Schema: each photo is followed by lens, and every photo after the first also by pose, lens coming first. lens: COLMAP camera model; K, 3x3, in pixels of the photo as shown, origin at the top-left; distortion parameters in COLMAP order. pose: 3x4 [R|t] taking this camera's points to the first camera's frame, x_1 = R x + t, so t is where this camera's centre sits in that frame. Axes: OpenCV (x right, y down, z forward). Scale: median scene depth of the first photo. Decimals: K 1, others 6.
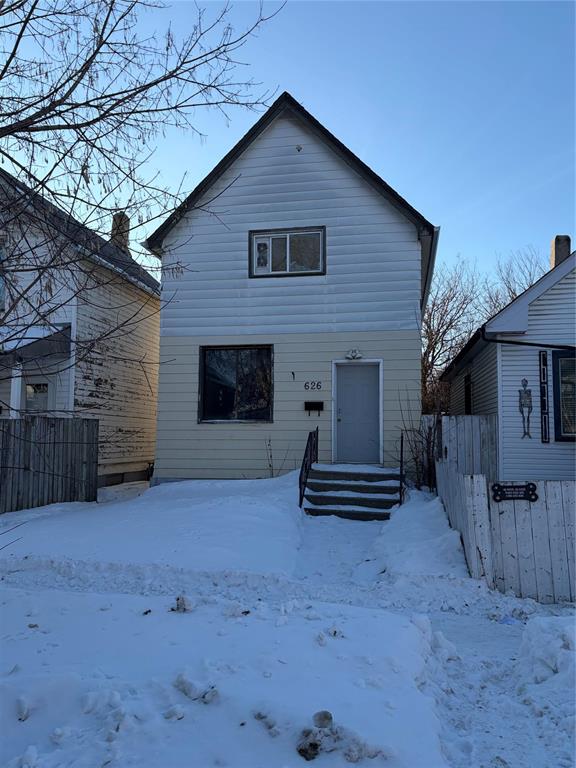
lens RADIAL K [[606.1, 0, 288.5], [0, 606.1, 386.9], [0, 0, 1]] dist [0.025929, -0.004640]
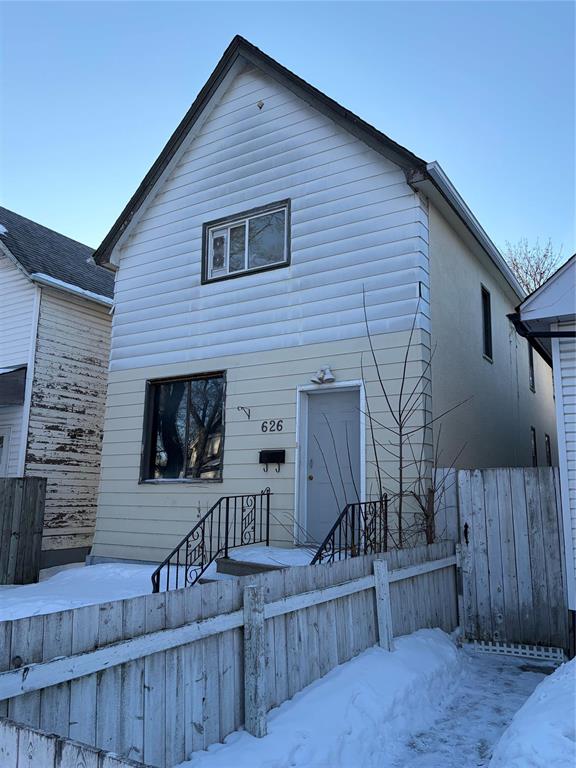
lens RADIAL K [[606.1, 0, 285.3], [0, 606.1, 379.7], [0, 0, 1]] dist [0.025929, -0.004640]
pose [[0.932001, -0.062090, -0.357097, 0.293460], [0.022293, 0.993173, -0.114505, 0.023704], [0.361768, 0.098758, 0.927022, 0.366560]]
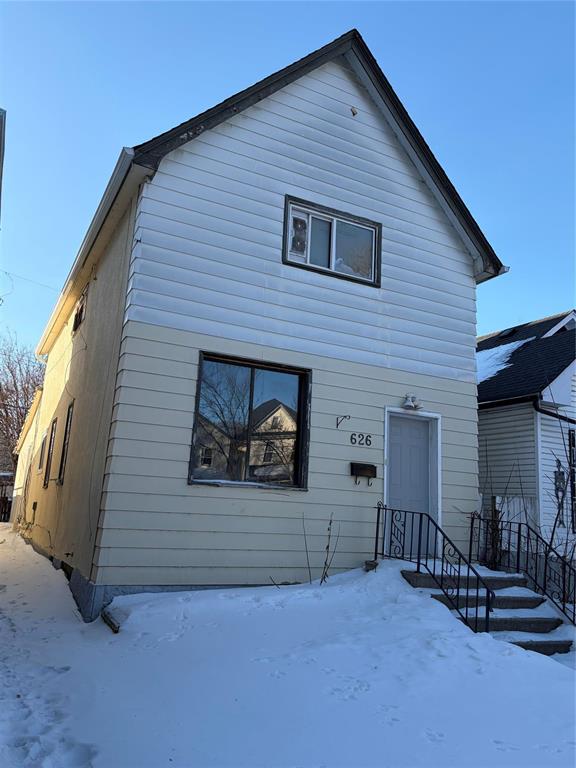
lens RADIAL K [[606.1, 0, 288.3], [0, 606.1, 384.7], [0, 0, 1]] dist [0.025929, -0.004640]
pose [[0.790595, 0.161740, 0.590593, -0.430314], [-0.098462, 0.985514, -0.138087, 0.038658], [-0.604372, 0.051020, 0.795067, 0.494351]]
